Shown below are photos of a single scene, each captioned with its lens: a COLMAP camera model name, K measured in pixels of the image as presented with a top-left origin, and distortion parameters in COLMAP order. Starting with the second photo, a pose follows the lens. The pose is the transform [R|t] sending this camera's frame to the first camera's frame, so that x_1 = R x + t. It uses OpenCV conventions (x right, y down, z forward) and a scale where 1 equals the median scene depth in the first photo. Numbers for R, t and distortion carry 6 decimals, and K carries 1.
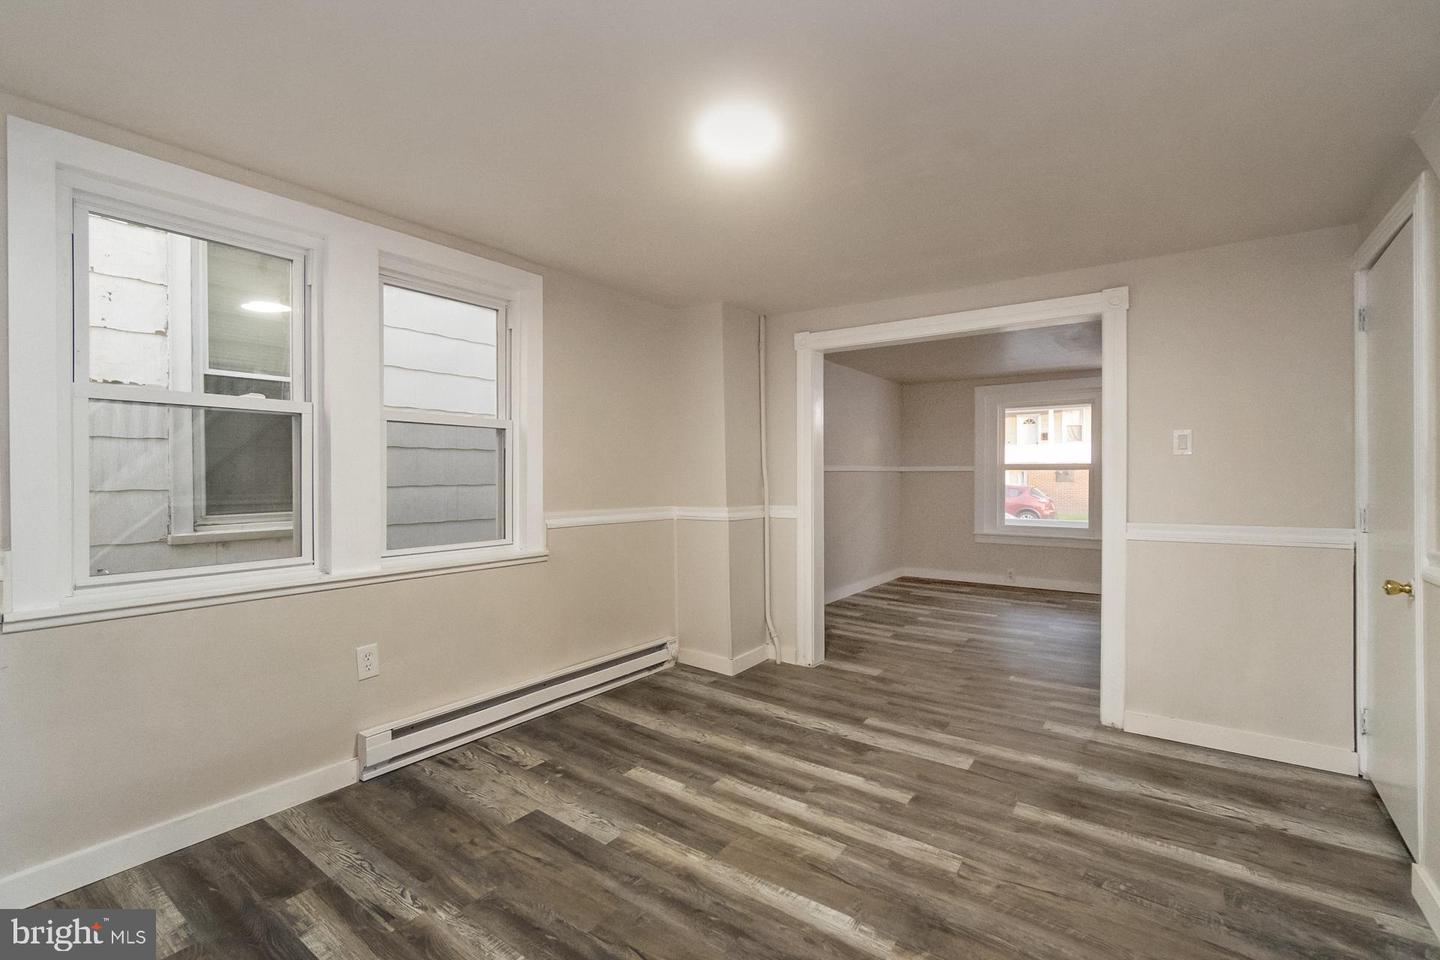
lens RADIAL K [[654.0, 0, 717.4], [0, 654.0, 497.4], [0, 0, 1]] dist [-0.001900, -0.000105]
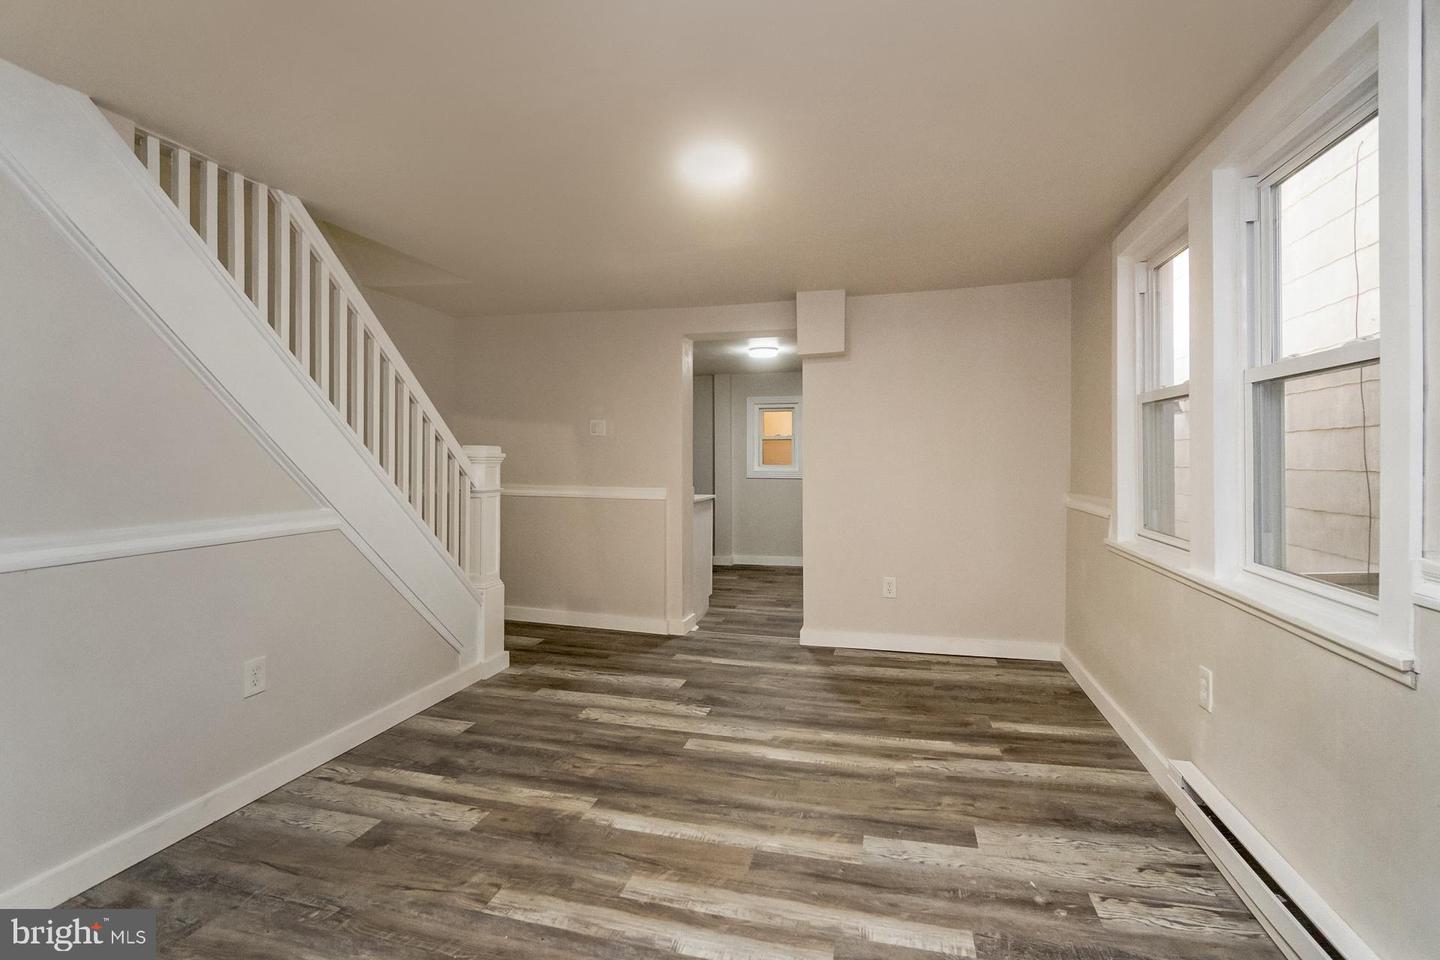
lens RADIAL K [[646.9, 0, 708.7], [0, 646.9, 456.8], [0, 0, 1]] dist [-0.000935, 0.000419]
pose [[-0.942930, -0.003186, -0.332976, 0.383741], [-0.015617, 0.999277, 0.034663, -0.065485], [0.332625, 0.037885, -0.942298, 1.875158]]
